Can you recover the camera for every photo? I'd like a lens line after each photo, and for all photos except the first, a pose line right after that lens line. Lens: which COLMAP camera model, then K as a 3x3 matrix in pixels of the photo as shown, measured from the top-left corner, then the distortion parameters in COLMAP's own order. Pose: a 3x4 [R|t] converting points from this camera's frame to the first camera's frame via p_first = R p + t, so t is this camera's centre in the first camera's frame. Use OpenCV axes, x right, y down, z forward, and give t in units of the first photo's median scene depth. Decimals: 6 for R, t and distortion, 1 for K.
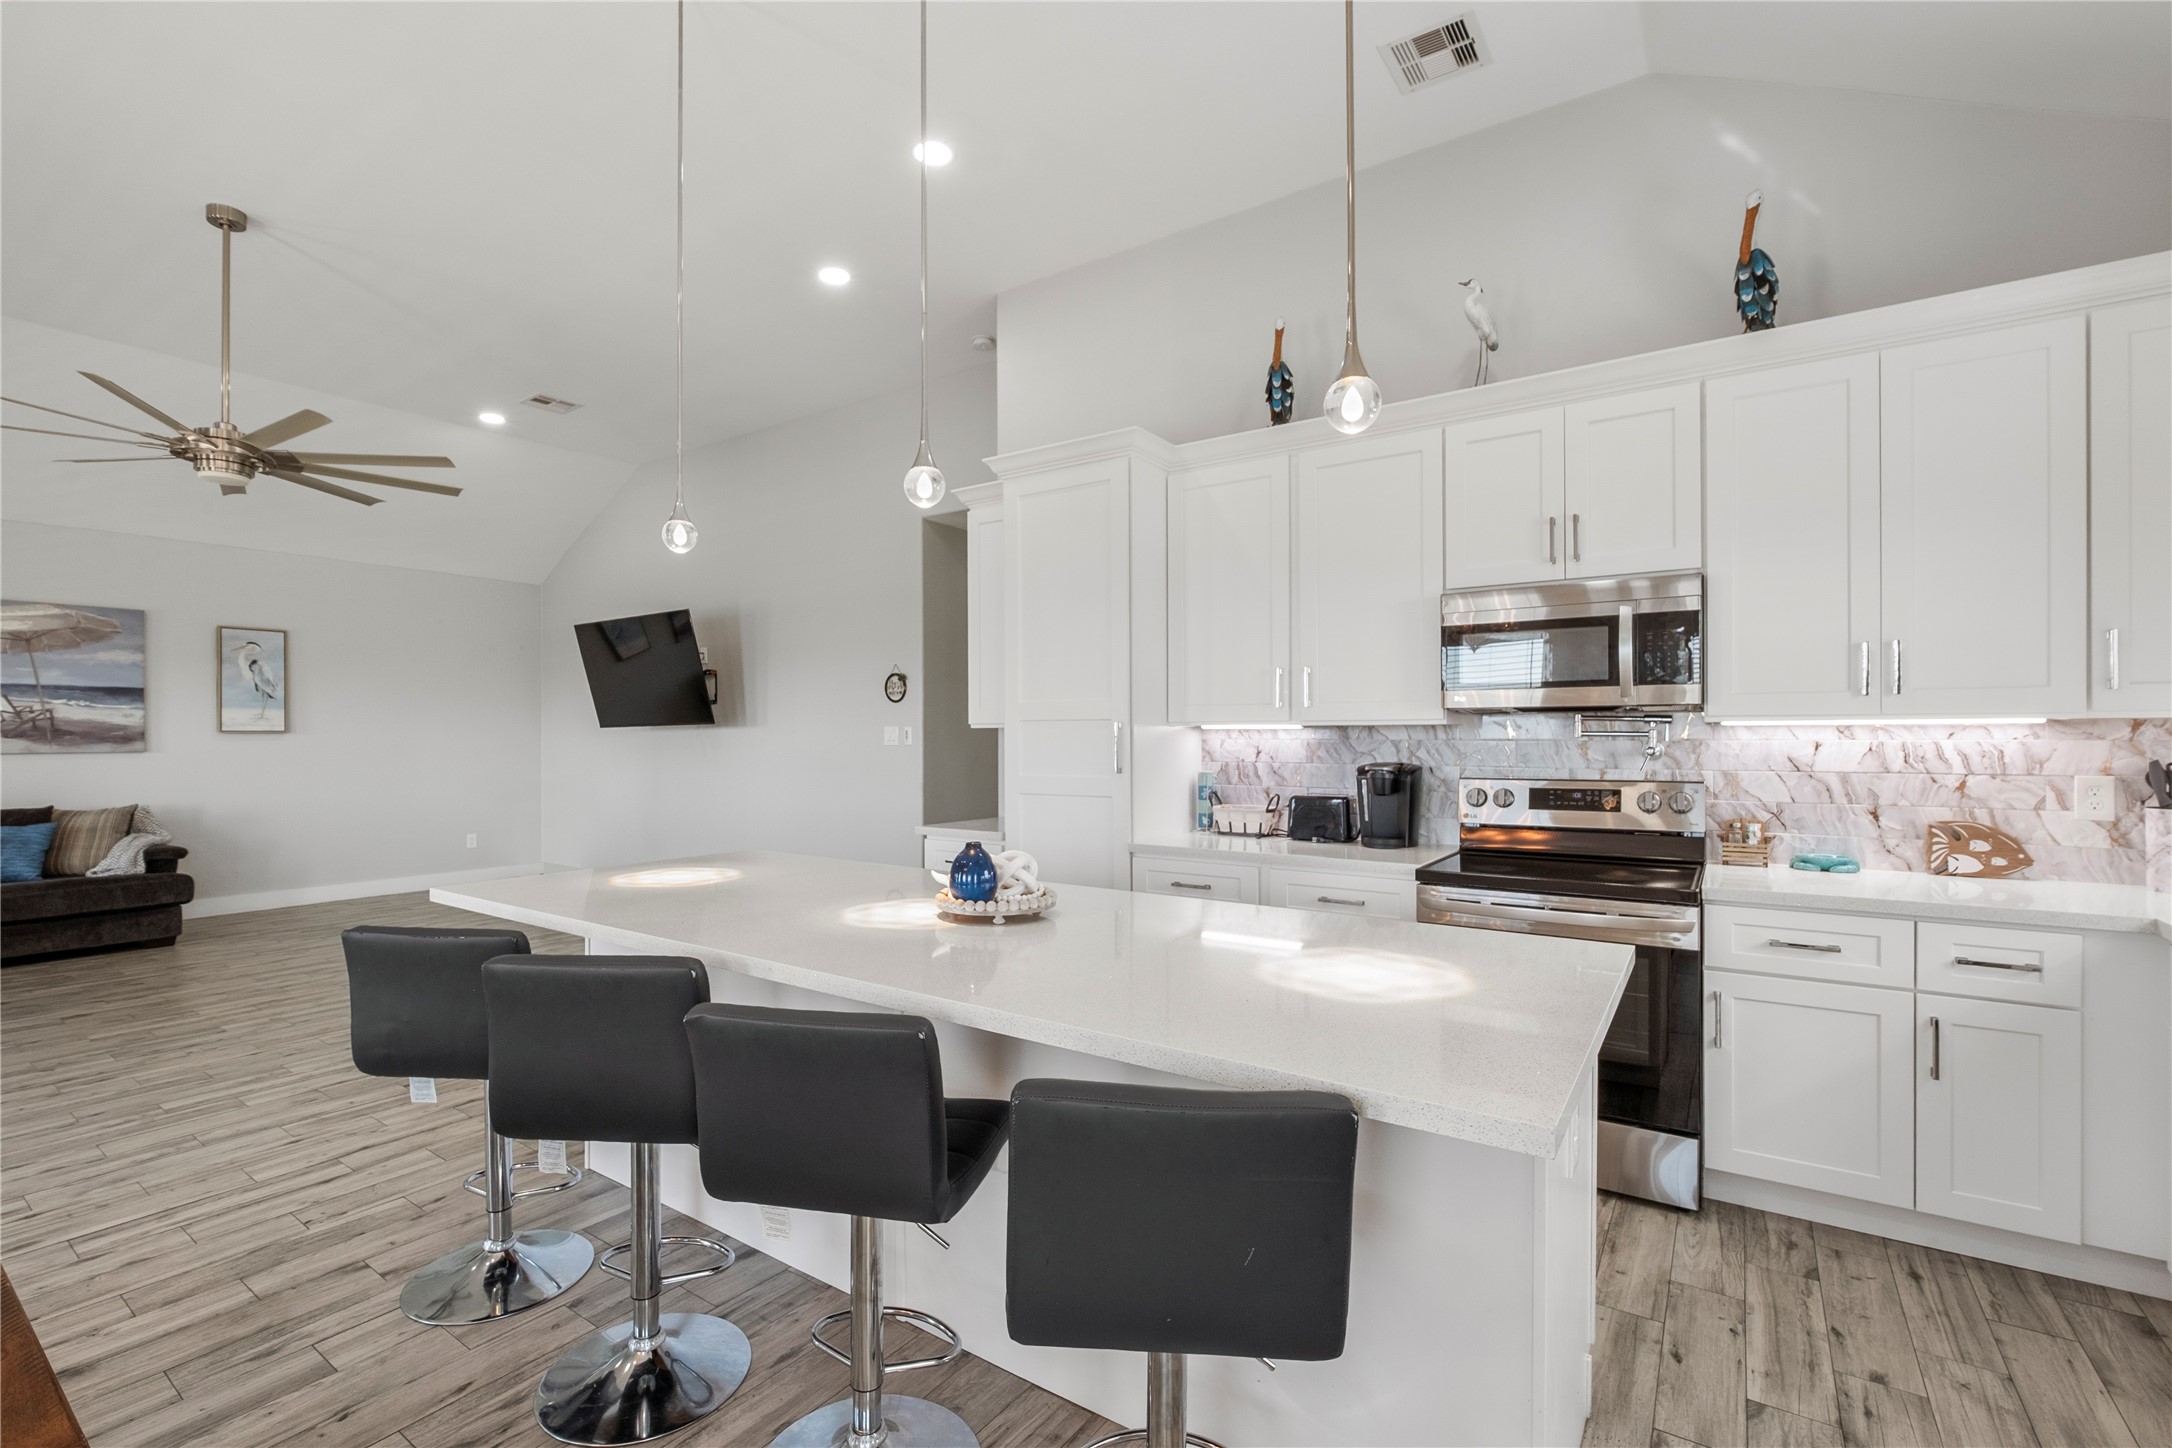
lens RADIAL K [[956.0, 0, 1065.1], [0, 956.0, 732.3], [0, 0, 1]] dist [-0.007403, -0.001095]
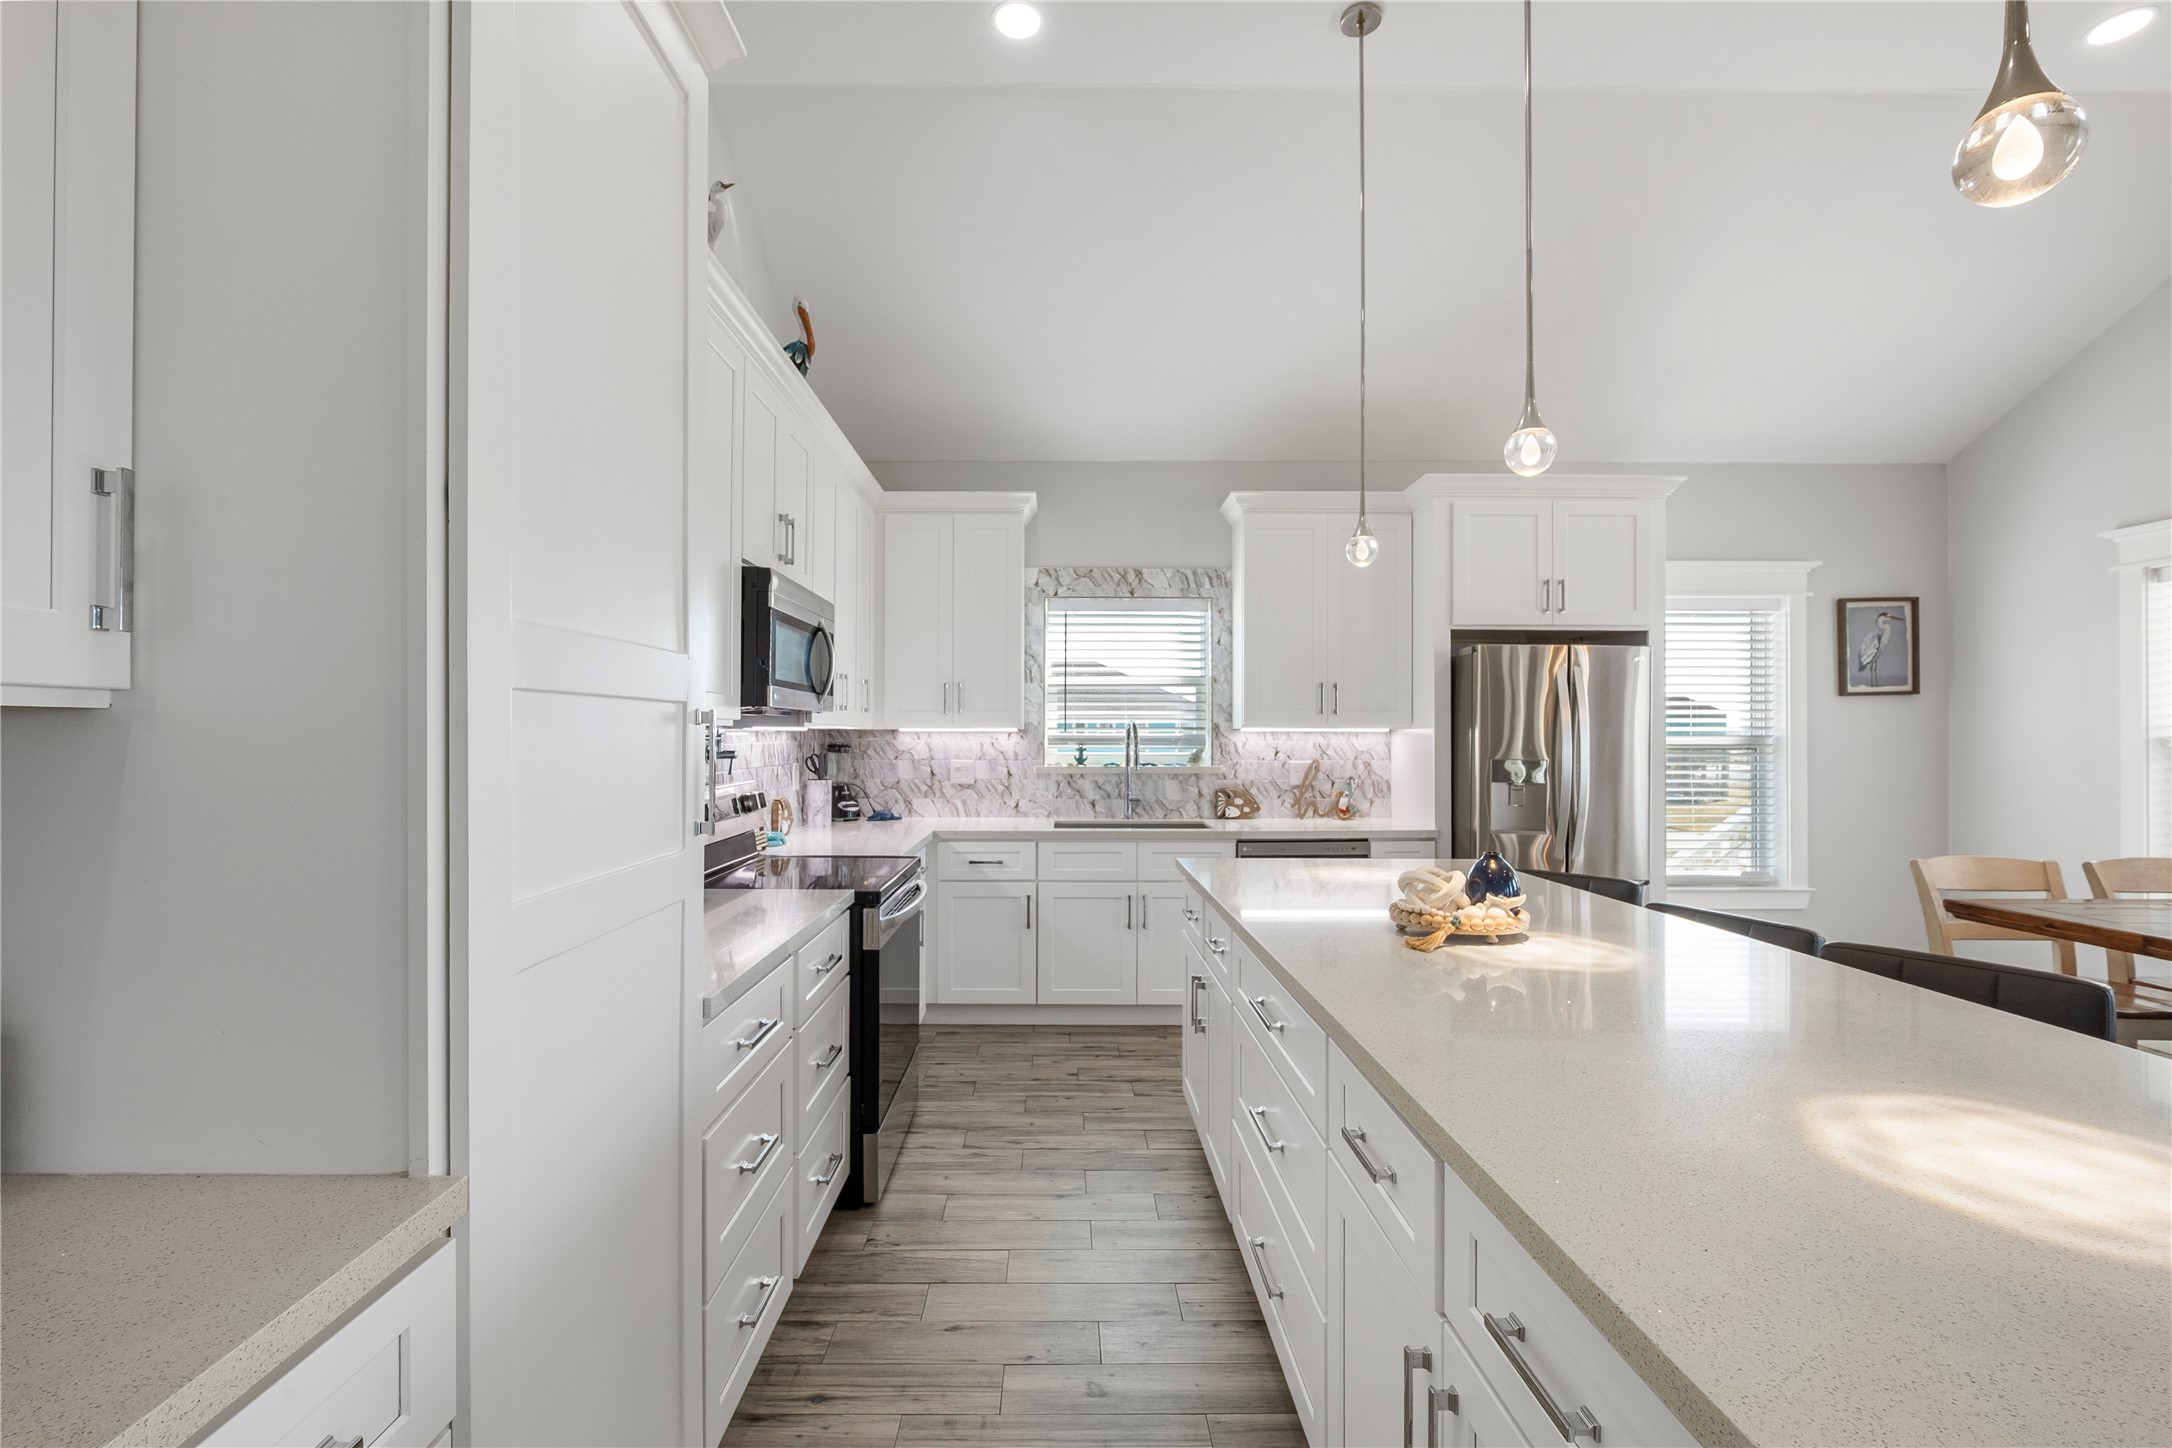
lens RADIAL K [[946.8, 0, 1064.0], [0, 946.8, 732.0], [0, 0, 1]] dist [-0.003739, -0.000185]
pose [[-0.577322, 0.004072, 0.816507, -0.362406], [-0.000699, 0.999985, -0.005481, 0.000620], [-0.816517, -0.003735, -0.577310, 1.109997]]
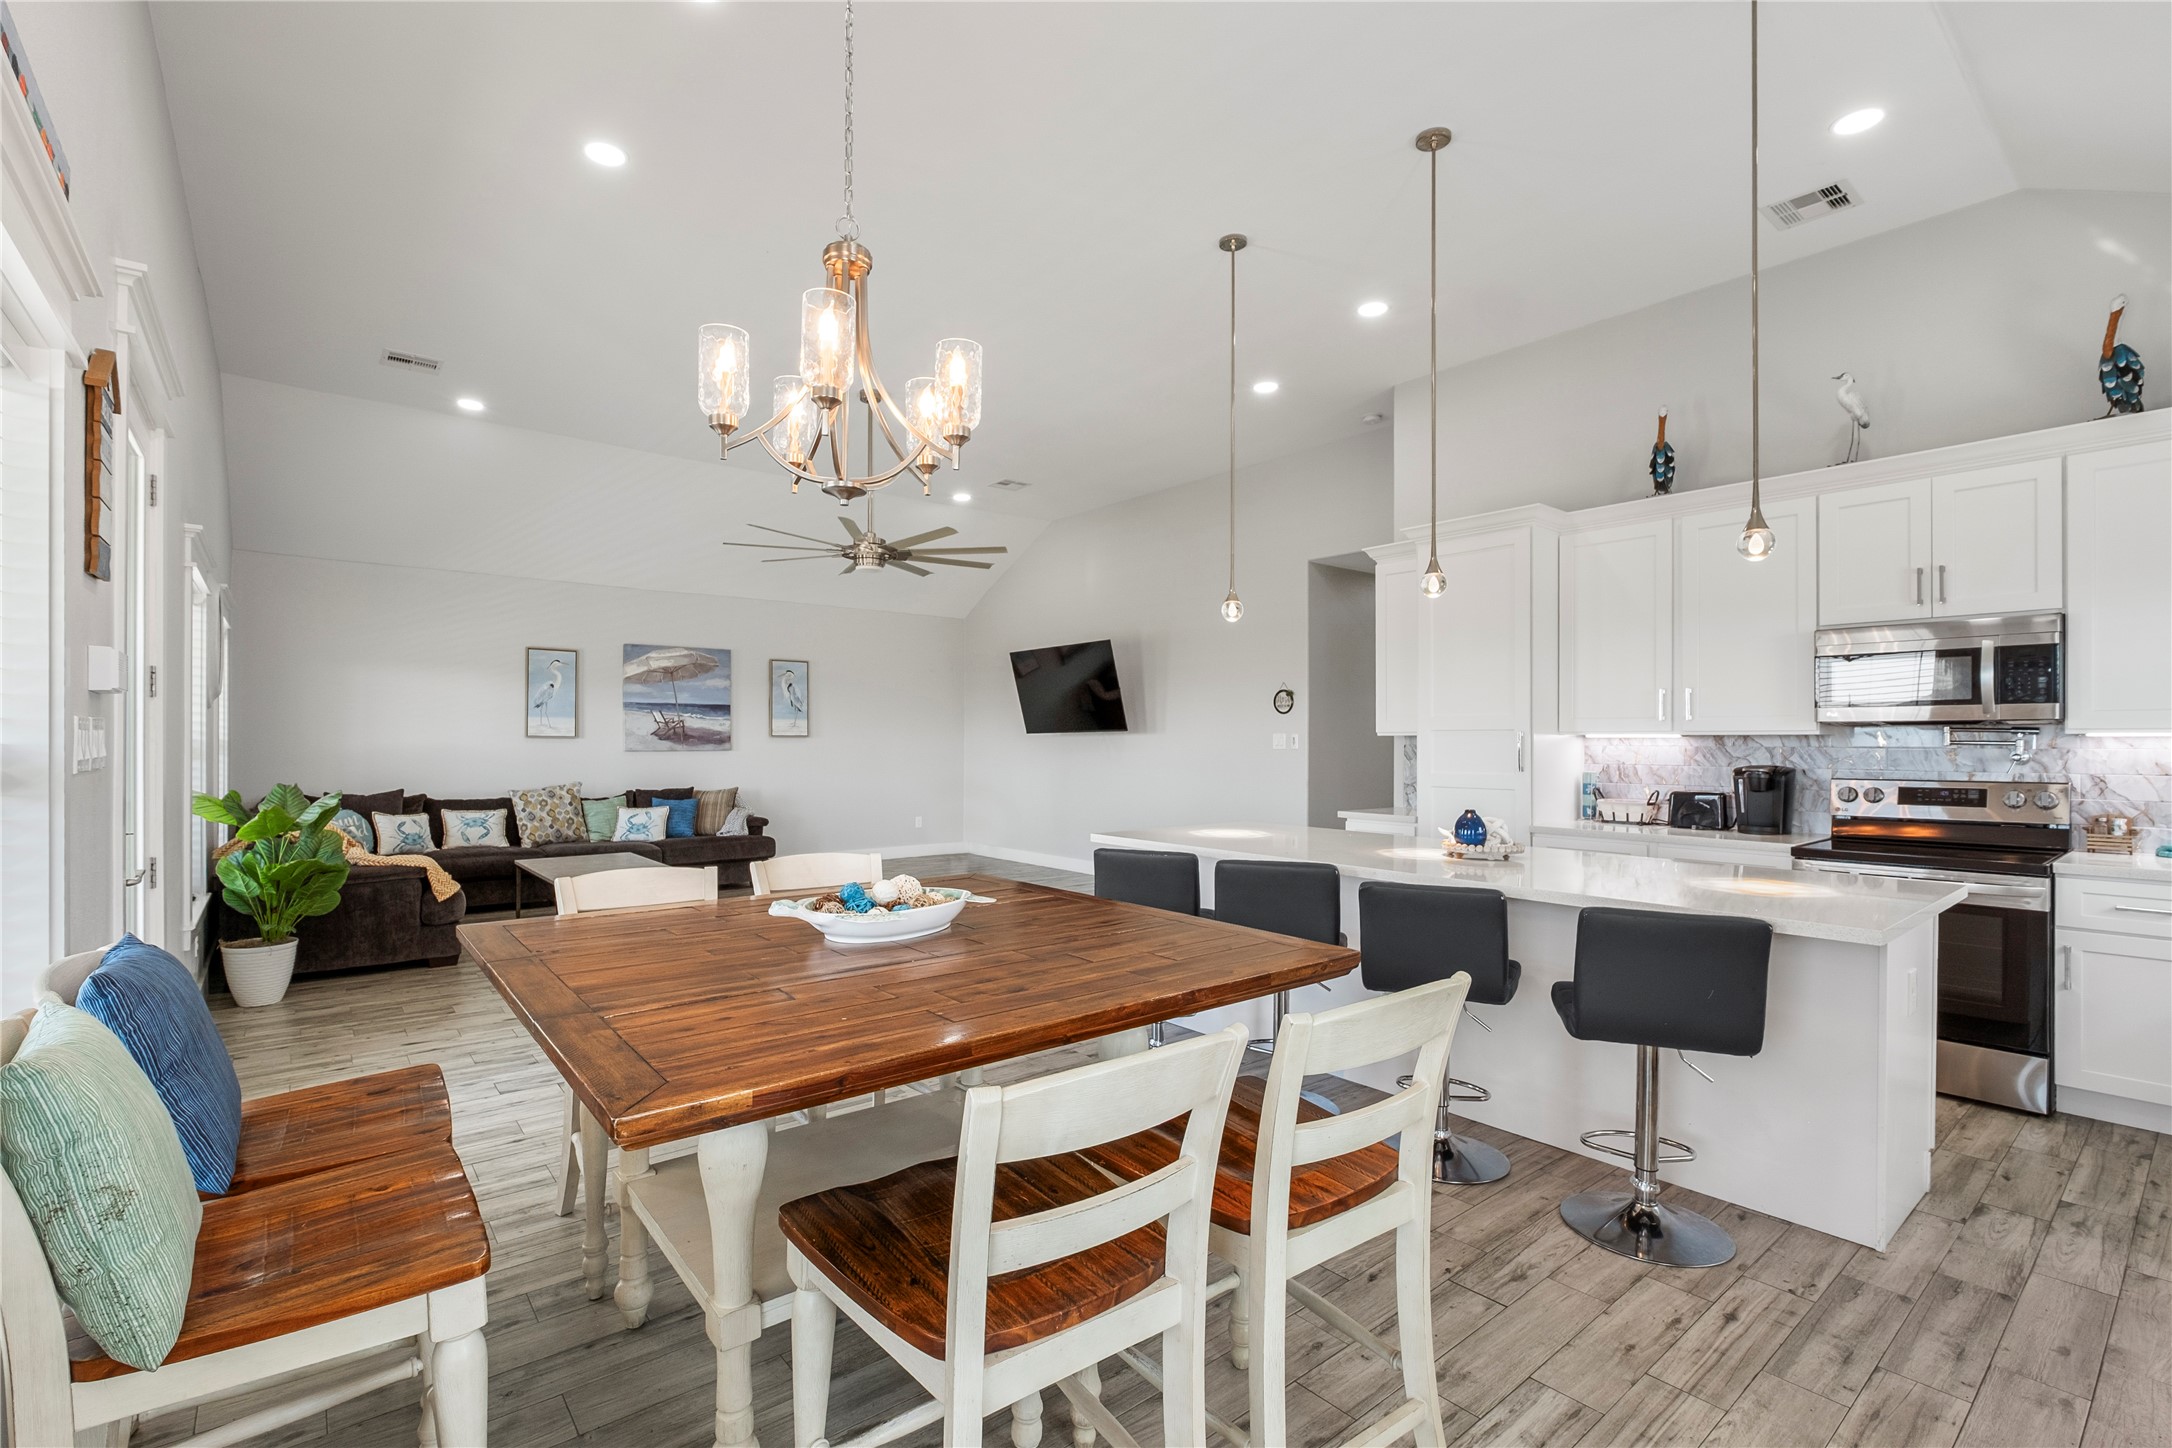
lens RADIAL K [[968.7, 0, 1061.7], [0, 968.7, 738.1], [0, 0, 1]] dist [-0.008598, 0.000595]
pose [[0.959943, 0.003872, -0.280167, -0.174210], [-0.003773, 0.999992, 0.000891, -0.001070], [0.280169, 0.000202, 0.959951, -0.427998]]
